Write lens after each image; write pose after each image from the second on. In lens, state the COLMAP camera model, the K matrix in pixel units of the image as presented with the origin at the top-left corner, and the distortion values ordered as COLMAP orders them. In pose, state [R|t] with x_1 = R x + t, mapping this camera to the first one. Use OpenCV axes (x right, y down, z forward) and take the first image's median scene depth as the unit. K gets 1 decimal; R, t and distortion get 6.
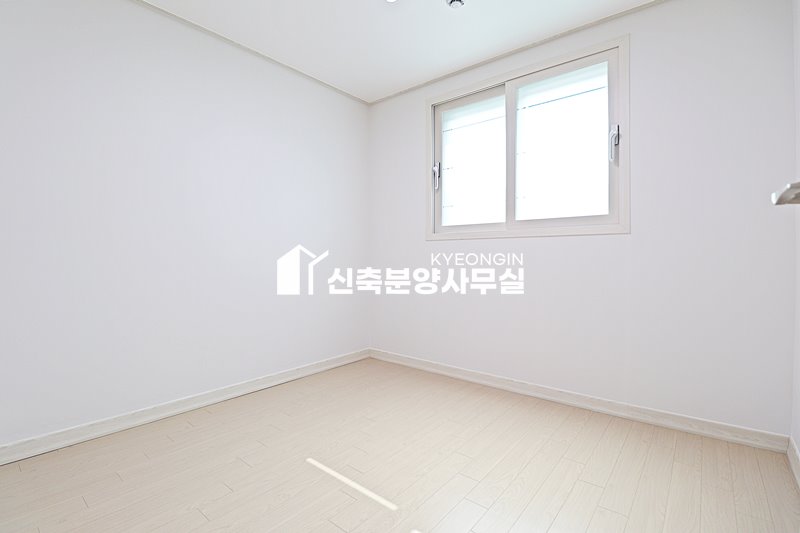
lens RADIAL K [[327.2, 0, 400.0], [0, 327.2, 249.7], [0, 0, 1]] dist [0.066923, -0.027825]
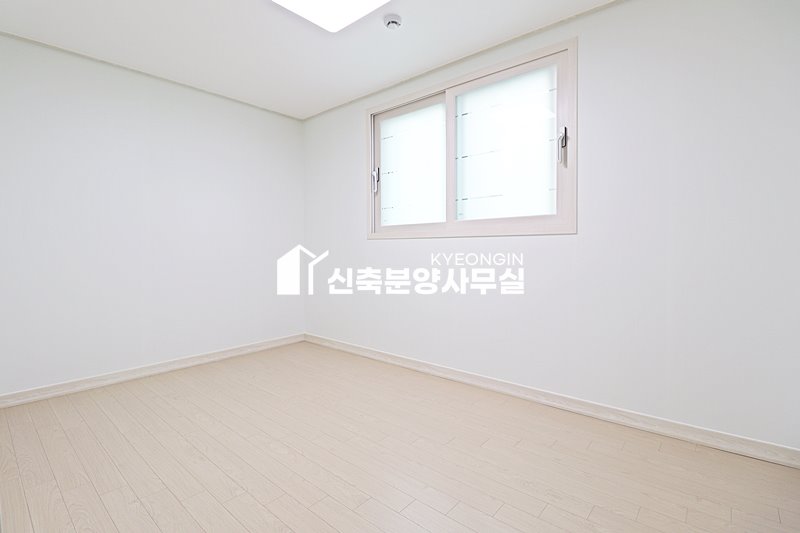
lens RADIAL K [[367.6, 0, 396.4], [0, 367.6, 259.7], [0, 0, 1]] dist [0.000472, -0.012463]
pose [[0.994559, 0.012743, -0.103396, 0.300072], [-0.009174, 0.999348, 0.034920, -0.003904], [0.103774, -0.033782, 0.994027, -0.202082]]
